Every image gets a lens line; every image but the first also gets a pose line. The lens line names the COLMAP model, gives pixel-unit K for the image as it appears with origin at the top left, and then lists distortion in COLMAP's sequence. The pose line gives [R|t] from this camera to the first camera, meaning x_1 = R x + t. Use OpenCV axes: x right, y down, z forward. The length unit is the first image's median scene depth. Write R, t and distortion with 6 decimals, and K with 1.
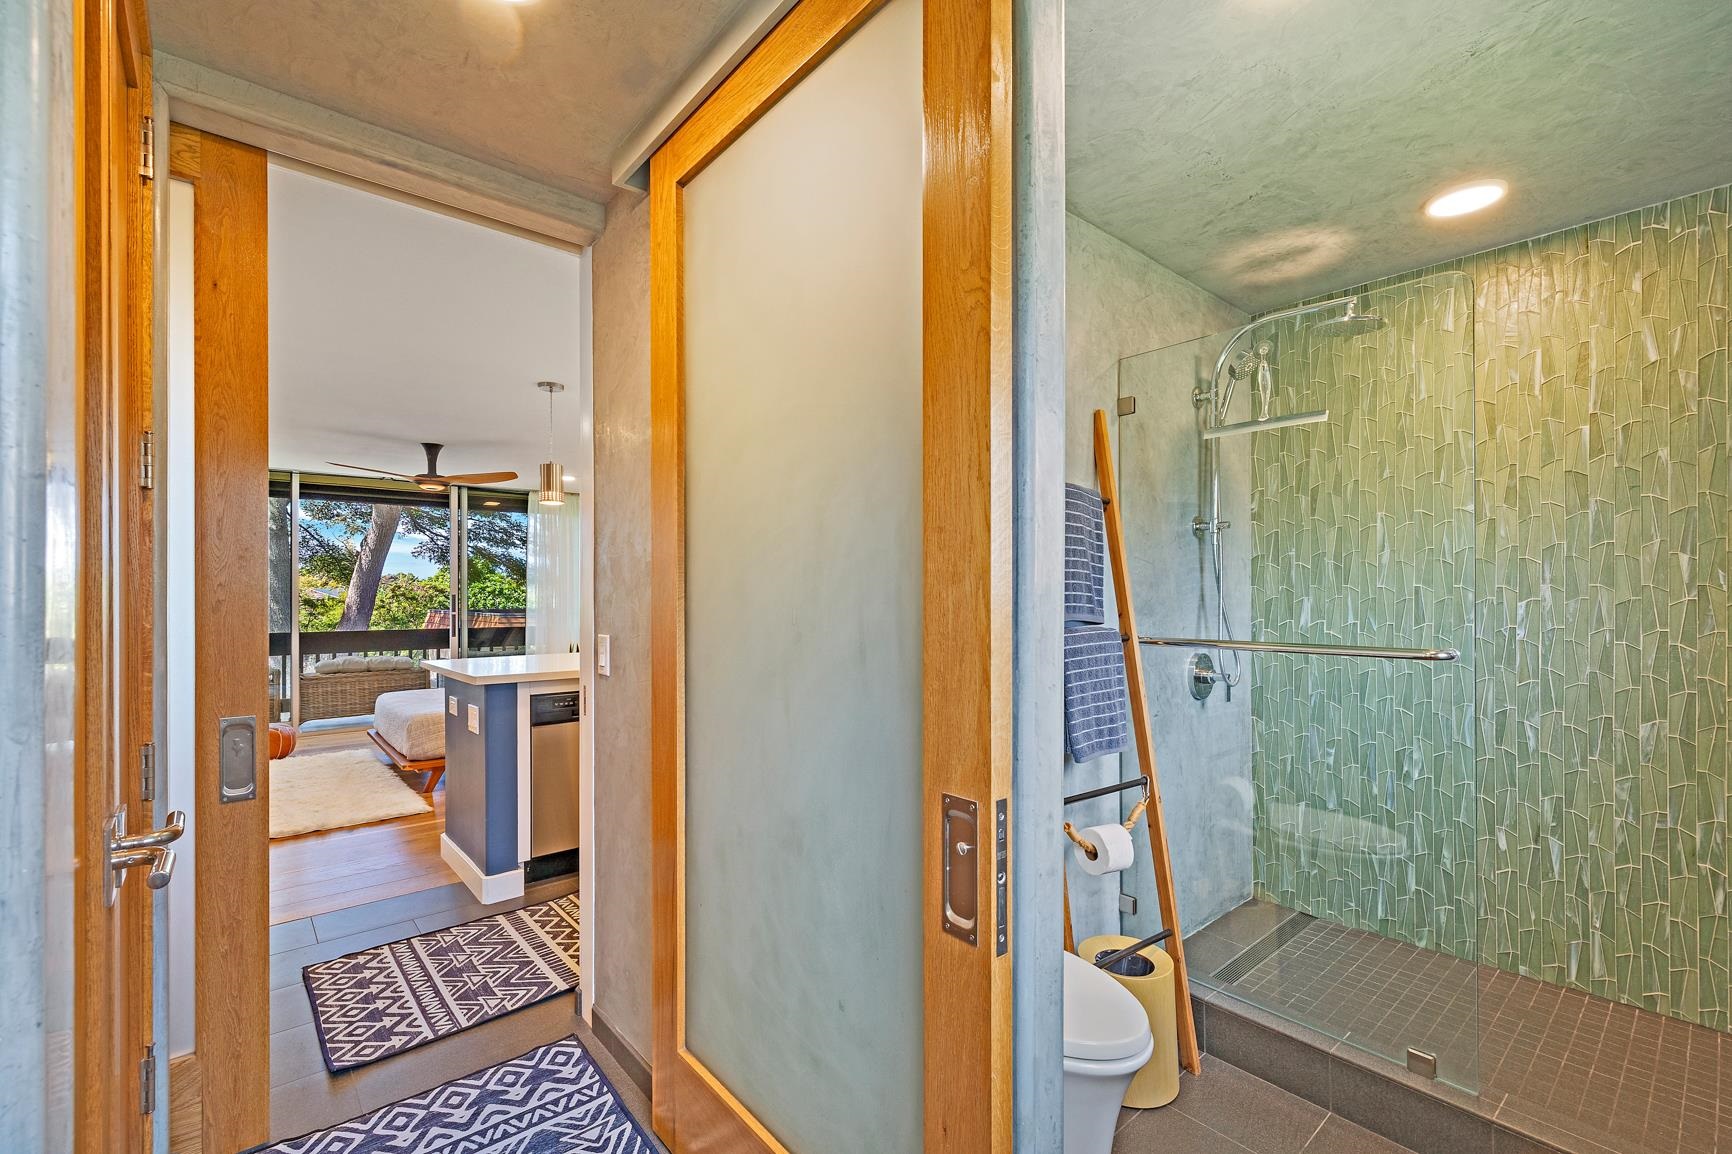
lens RADIAL K [[754.6, 0, 839.4], [0, 754.6, 590.4], [0, 0, 1]] dist [-0.000360, 0.000134]
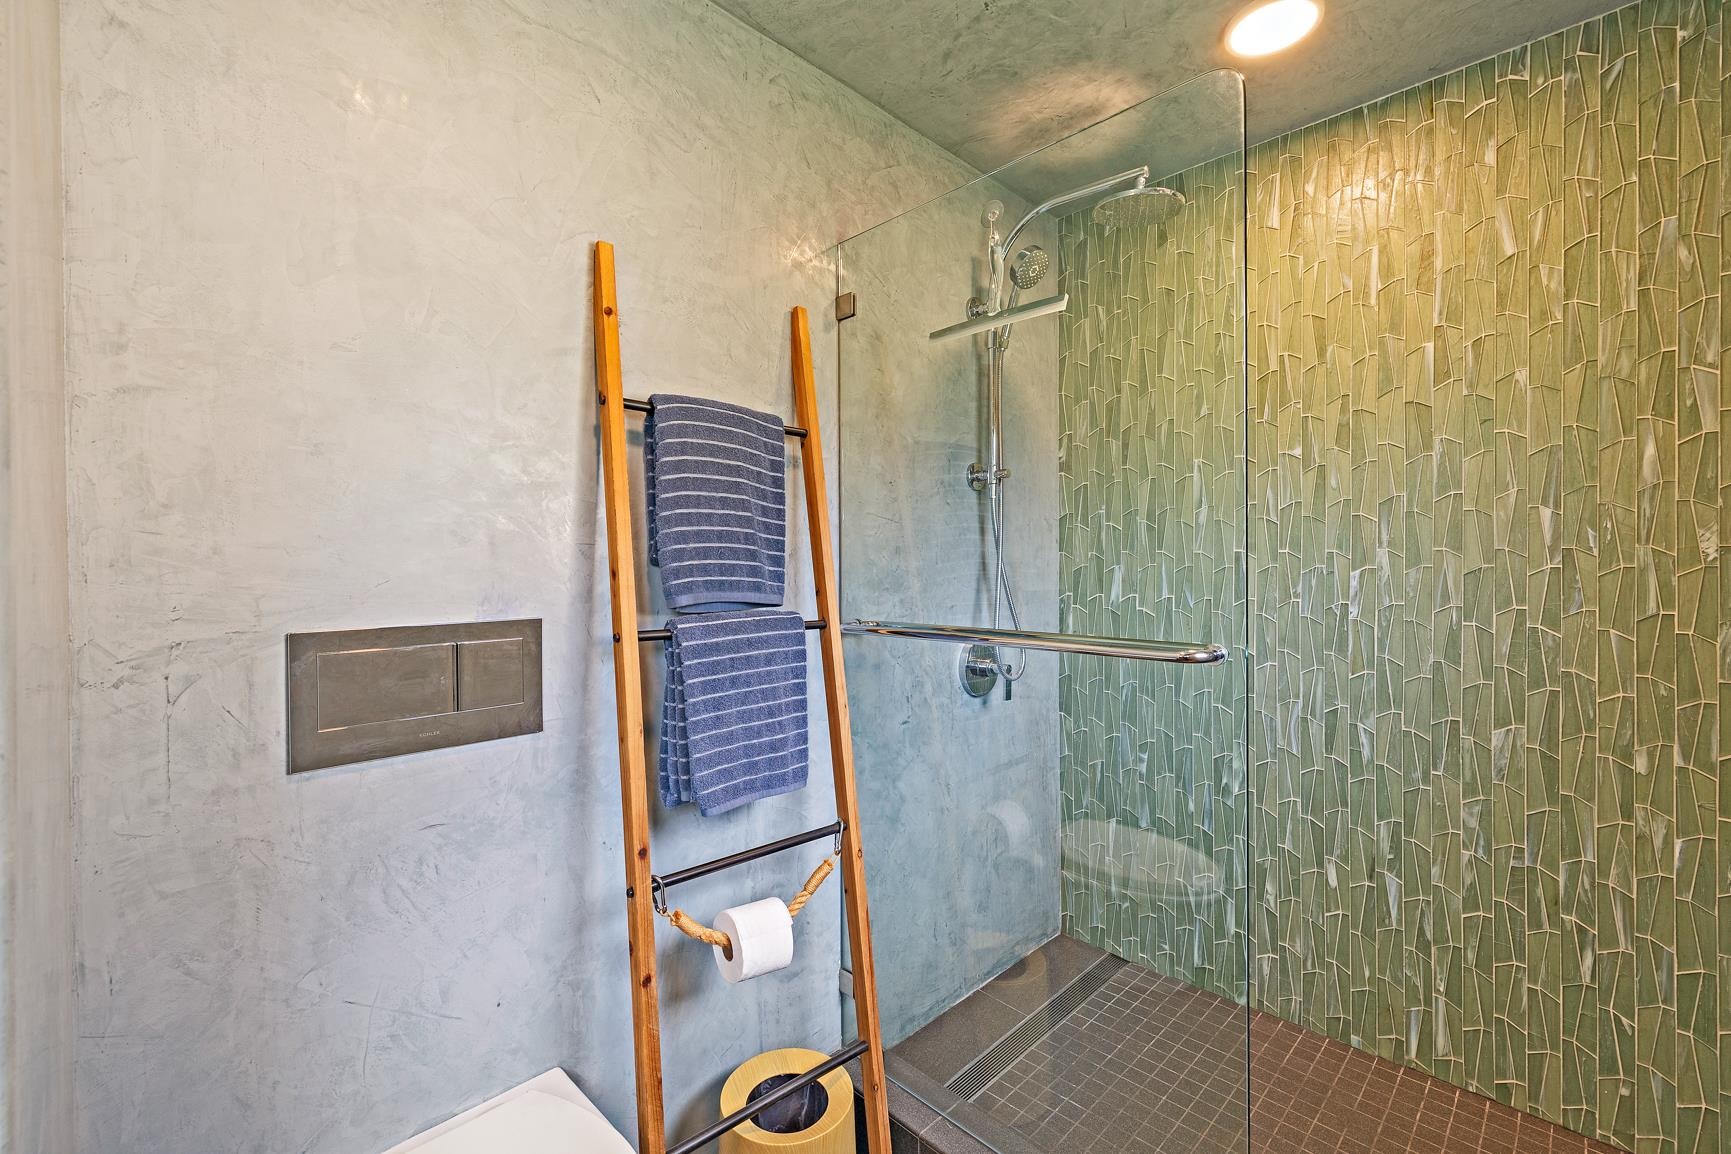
lens RADIAL K [[754.1, 0, 830.7], [0, 754.1, 564.5], [0, 0, 1]] dist [-0.000360, 0.000134]
pose [[0.996988, -0.003773, 0.077470, 0.301867], [0.003241, 0.999970, 0.006990, 0.001334], [-0.077494, -0.006717, 0.996970, 0.263014]]
